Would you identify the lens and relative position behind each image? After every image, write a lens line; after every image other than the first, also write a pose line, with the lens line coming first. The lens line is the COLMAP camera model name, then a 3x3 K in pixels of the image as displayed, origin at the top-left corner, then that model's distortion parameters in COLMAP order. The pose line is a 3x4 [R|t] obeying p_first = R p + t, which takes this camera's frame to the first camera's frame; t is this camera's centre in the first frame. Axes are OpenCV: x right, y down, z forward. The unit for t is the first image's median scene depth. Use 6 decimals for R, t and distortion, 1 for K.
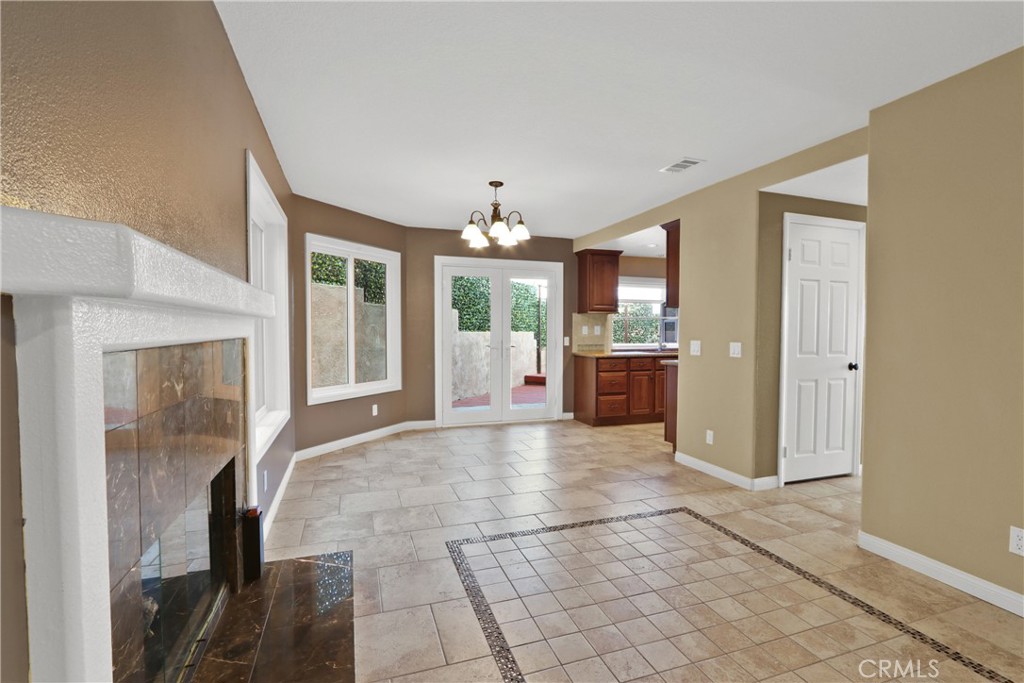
lens RADIAL K [[474.9, 0, 511.8], [0, 474.9, 341.9], [0, 0, 1]] dist [-0.015569, 0.000171]
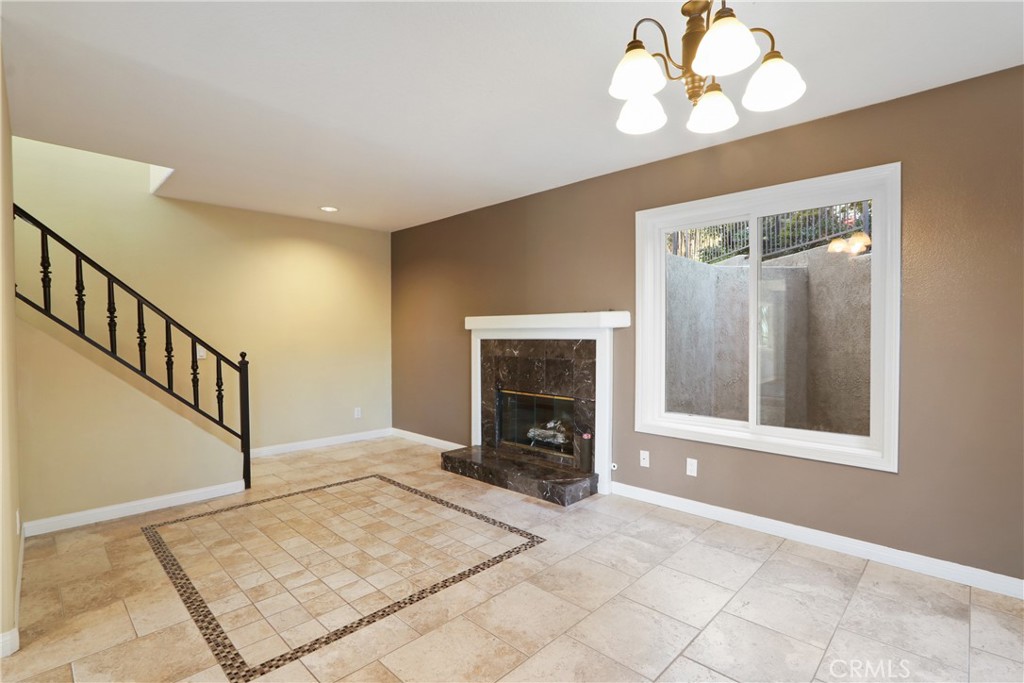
lens RADIAL K [[474.9, 0, 509.4], [0, 474.9, 341.6], [0, 0, 1]] dist [-0.015569, 0.000171]
pose [[-0.892283, 0.006648, -0.451428, 0.386527], [-0.011700, 0.999215, 0.037841, -0.045027], [0.451325, 0.039046, -0.891505, 1.829392]]
